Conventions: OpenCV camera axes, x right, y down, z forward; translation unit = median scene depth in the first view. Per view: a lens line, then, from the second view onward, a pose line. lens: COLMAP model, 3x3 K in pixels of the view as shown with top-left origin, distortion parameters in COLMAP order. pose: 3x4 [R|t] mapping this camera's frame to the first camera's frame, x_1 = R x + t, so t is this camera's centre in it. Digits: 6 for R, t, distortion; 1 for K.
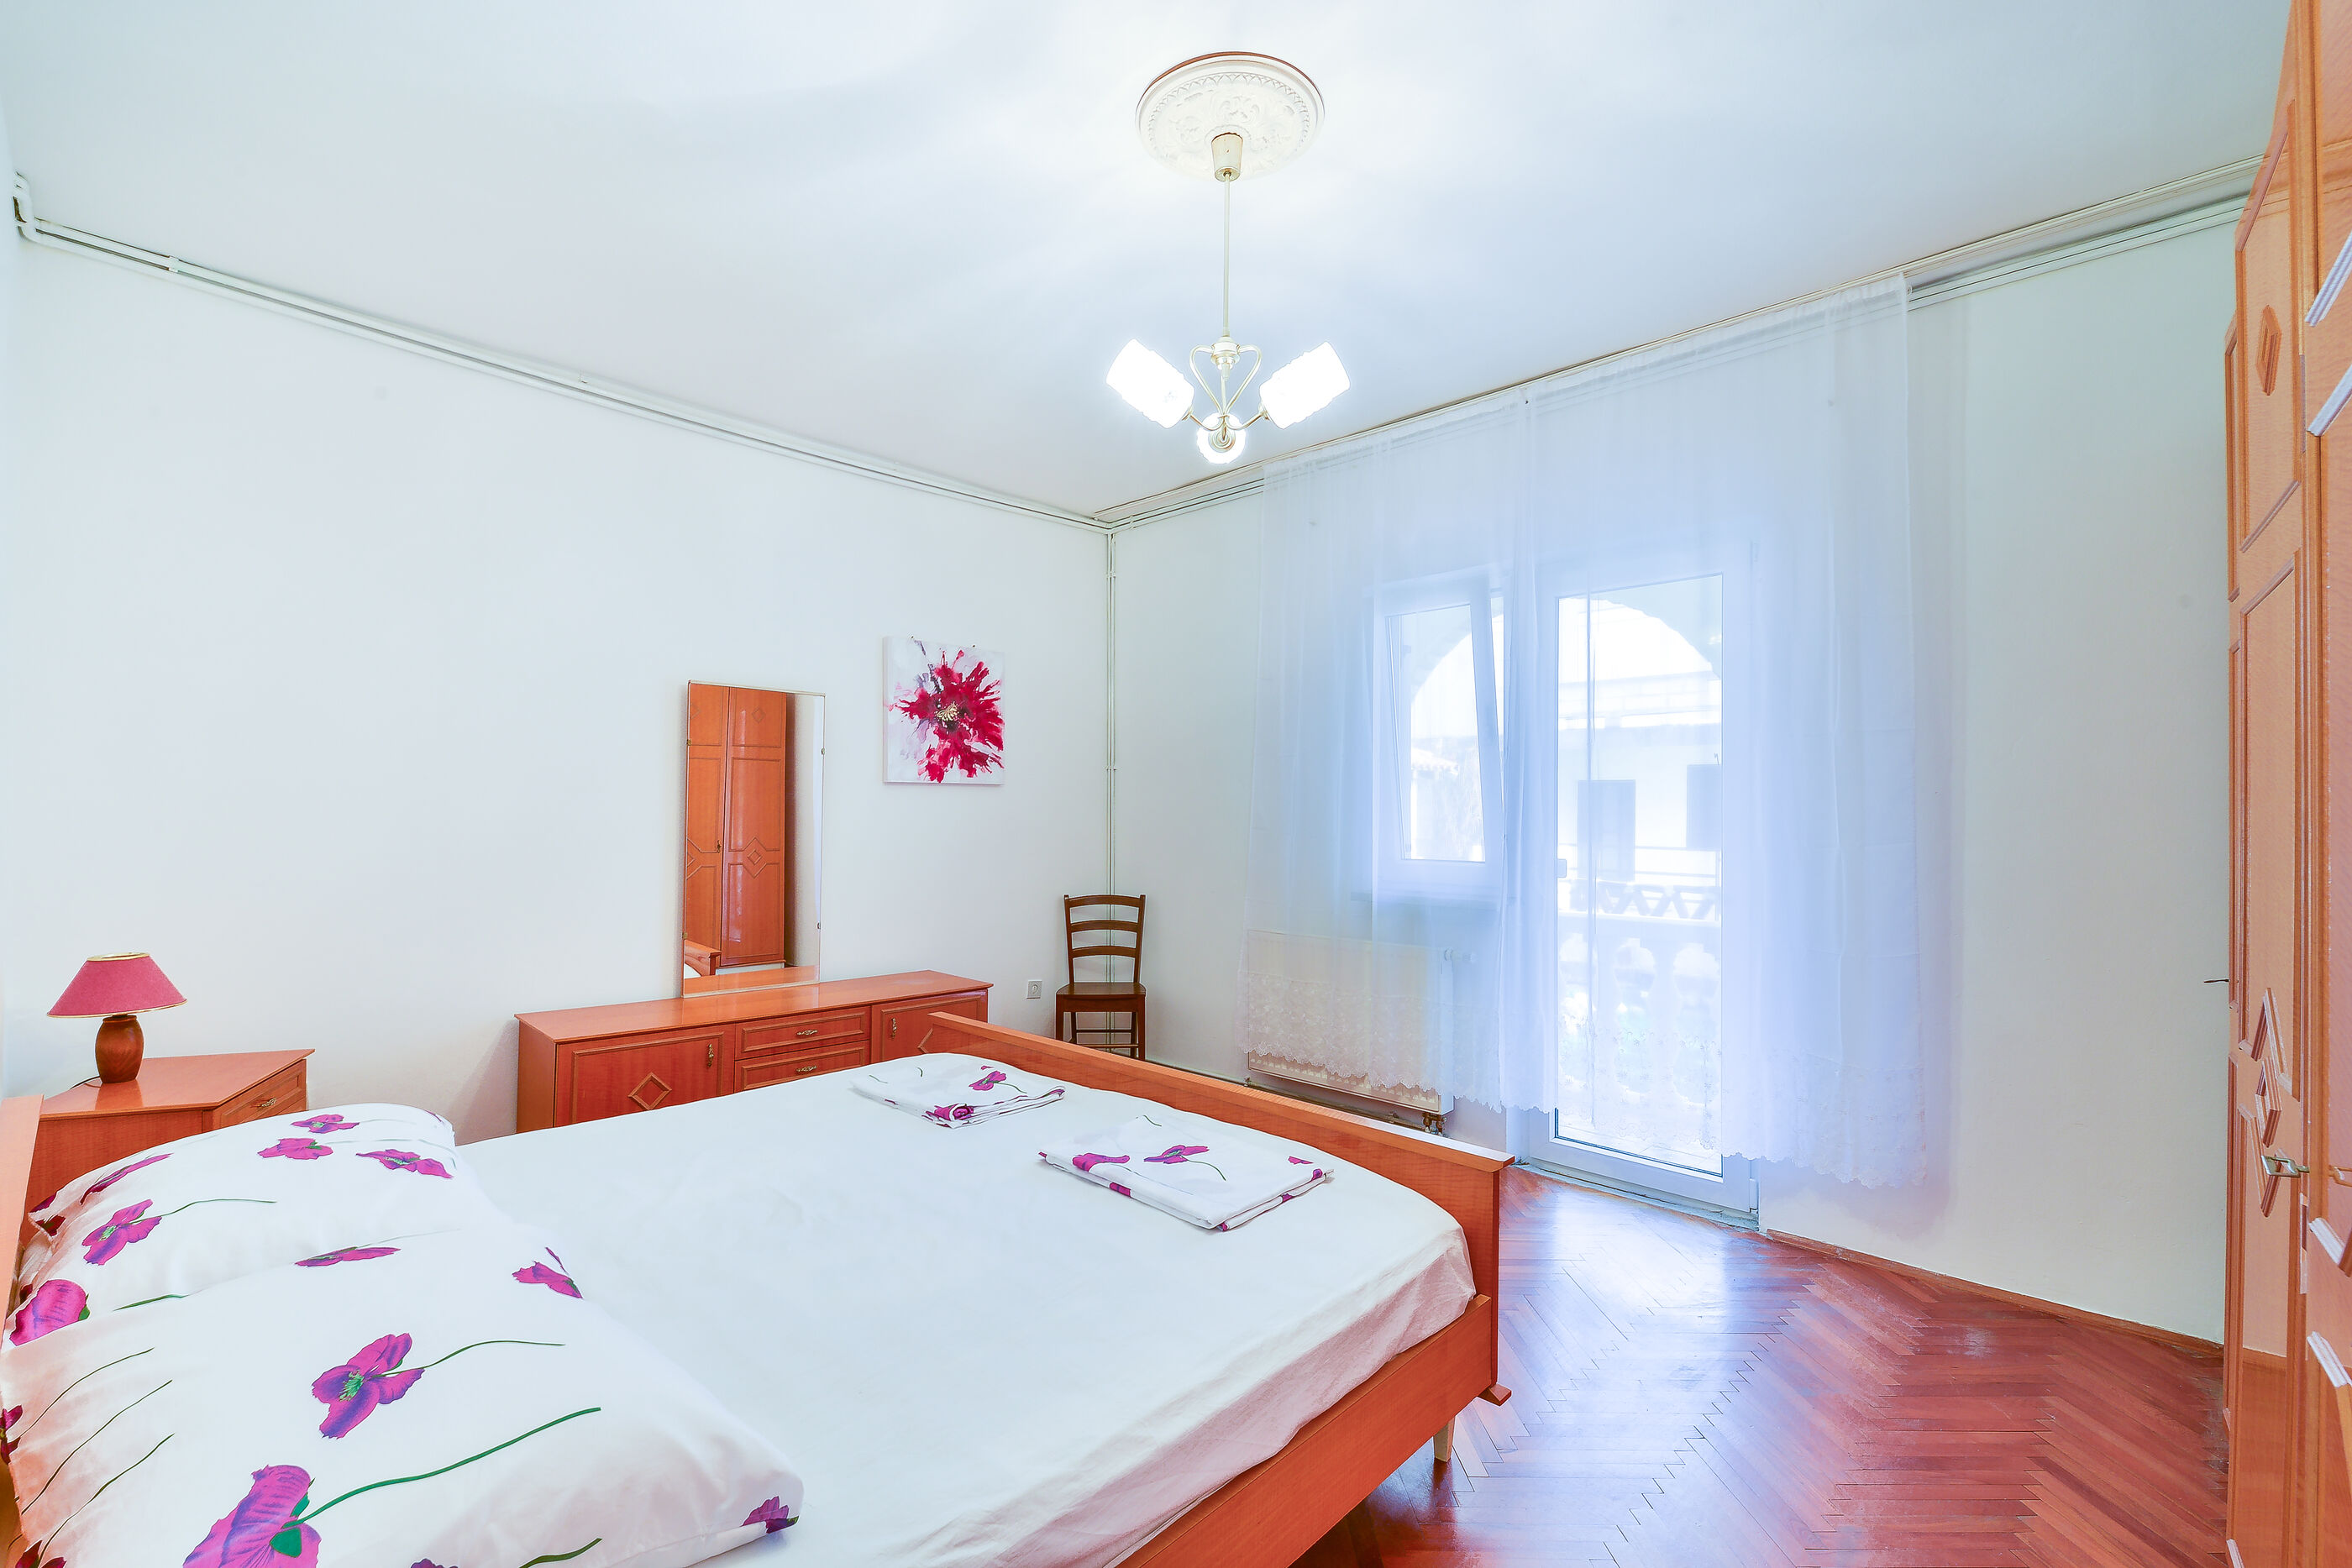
lens RADIAL K [[1018.4, 0, 1177.6], [0, 1018.4, 806.4], [0, 0, 1]] dist [-0.008279, -0.000859]
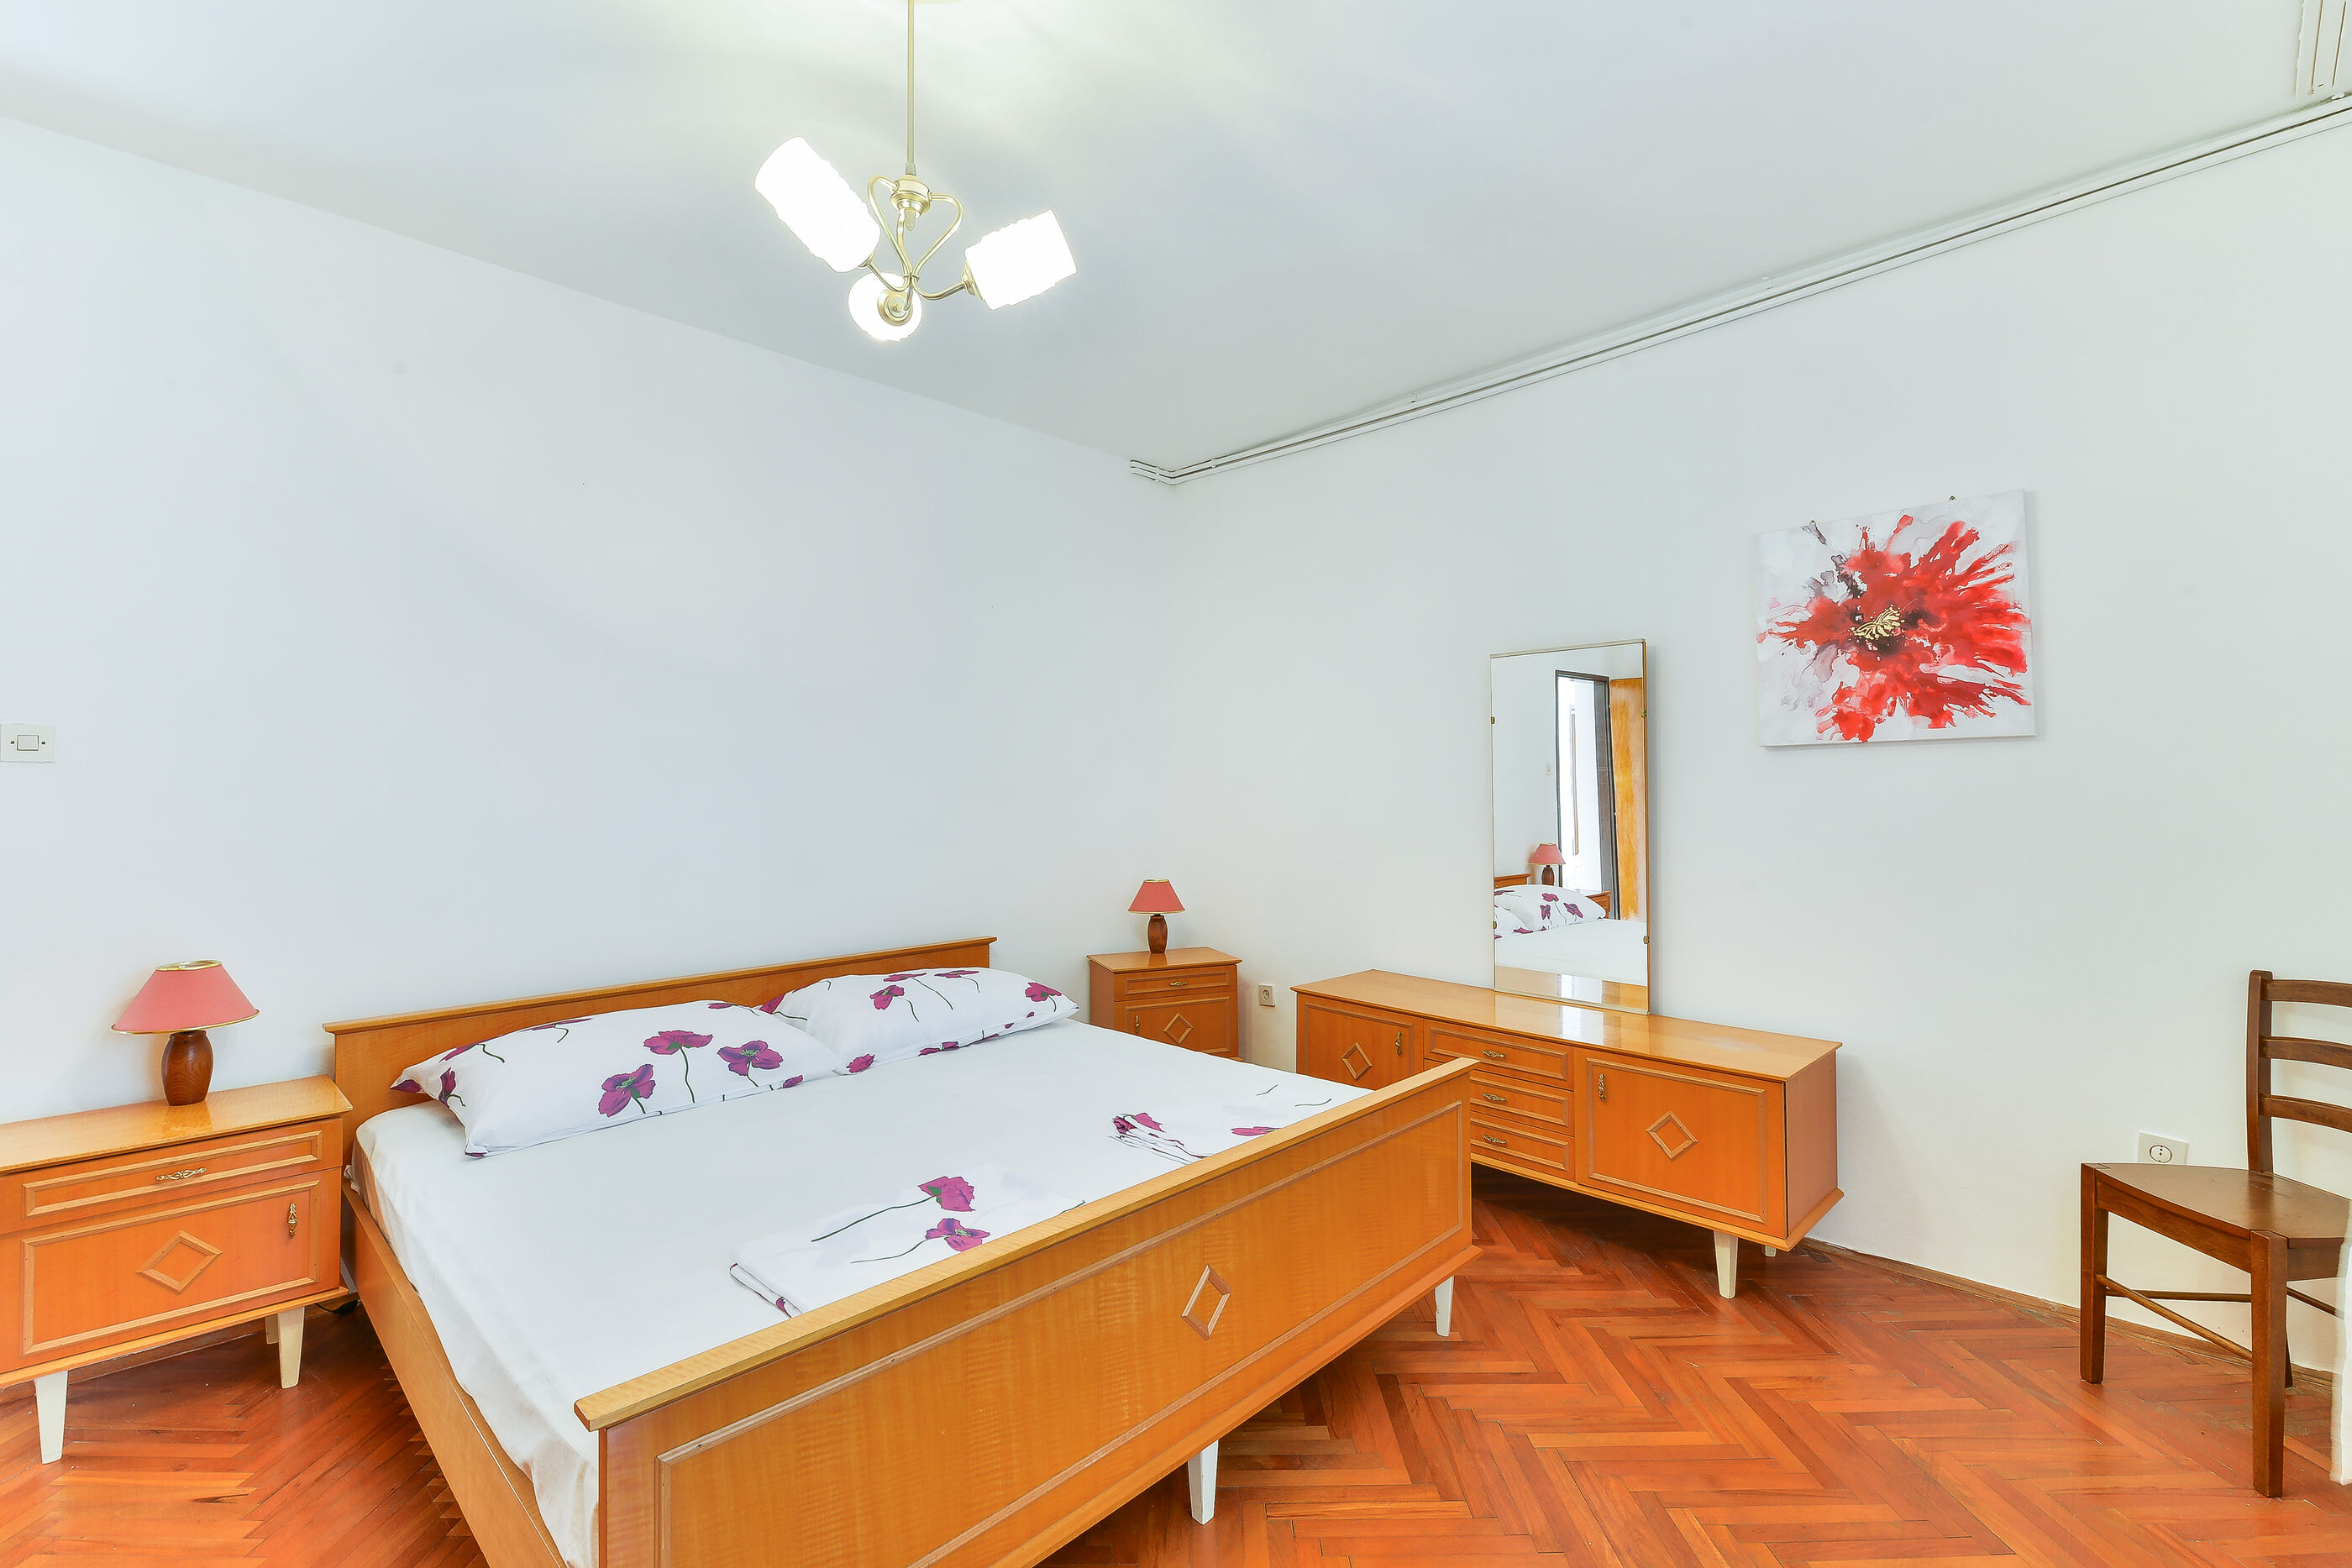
lens RADIAL K [[1018.4, 0, 1184.4], [0, 1018.4, 780.0], [0, 0, 1]] dist [-0.008279, -0.000859]
pose [[-0.028185, -0.024554, -0.999301, 0.387350], [0.010872, 0.999632, -0.024869, 0.010557], [0.999544, -0.011565, -0.027907, 0.603610]]
